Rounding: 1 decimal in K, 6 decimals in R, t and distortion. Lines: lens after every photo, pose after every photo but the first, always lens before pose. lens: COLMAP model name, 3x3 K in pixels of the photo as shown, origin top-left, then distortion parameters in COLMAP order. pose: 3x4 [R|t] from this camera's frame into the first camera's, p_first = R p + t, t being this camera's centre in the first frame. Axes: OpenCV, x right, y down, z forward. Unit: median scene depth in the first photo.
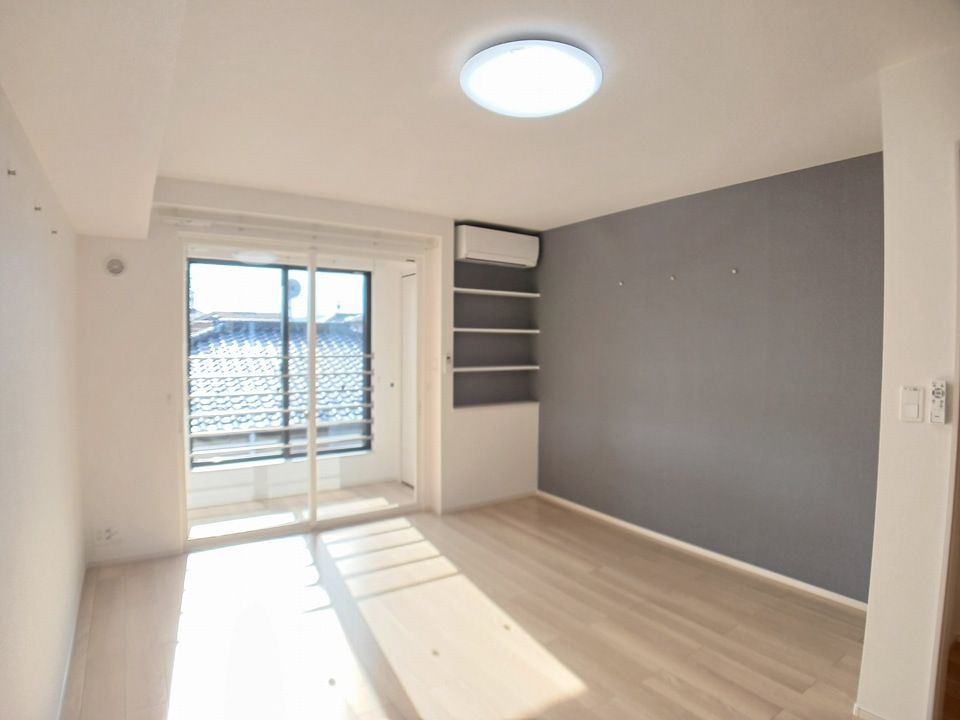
lens RADIAL K [[548.1, 0, 480.8], [0, 548.1, 361.3], [0, 0, 1]] dist [-0.002575, -0.000888]
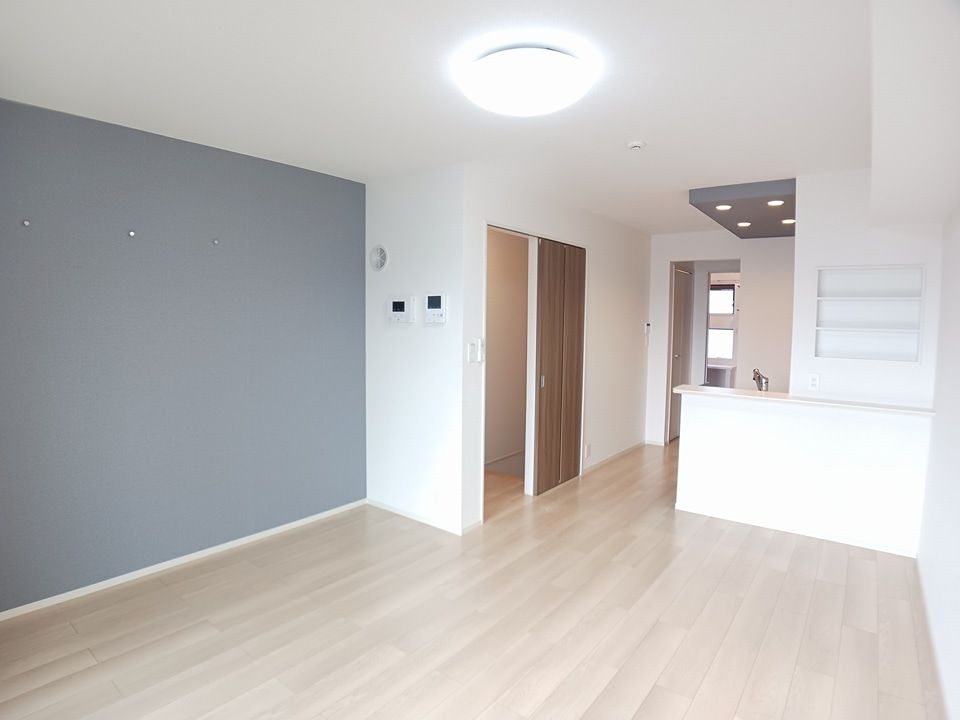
lens RADIAL K [[548.1, 0, 480.8], [0, 548.1, 361.3], [0, 0, 1]] dist [-0.002575, -0.000888]
pose [[-0.287580, -0.081565, 0.954277, -0.631074], [0.019006, 0.995685, 0.090832, -0.037835], [-0.957568, 0.044258, -0.284788, 0.947276]]
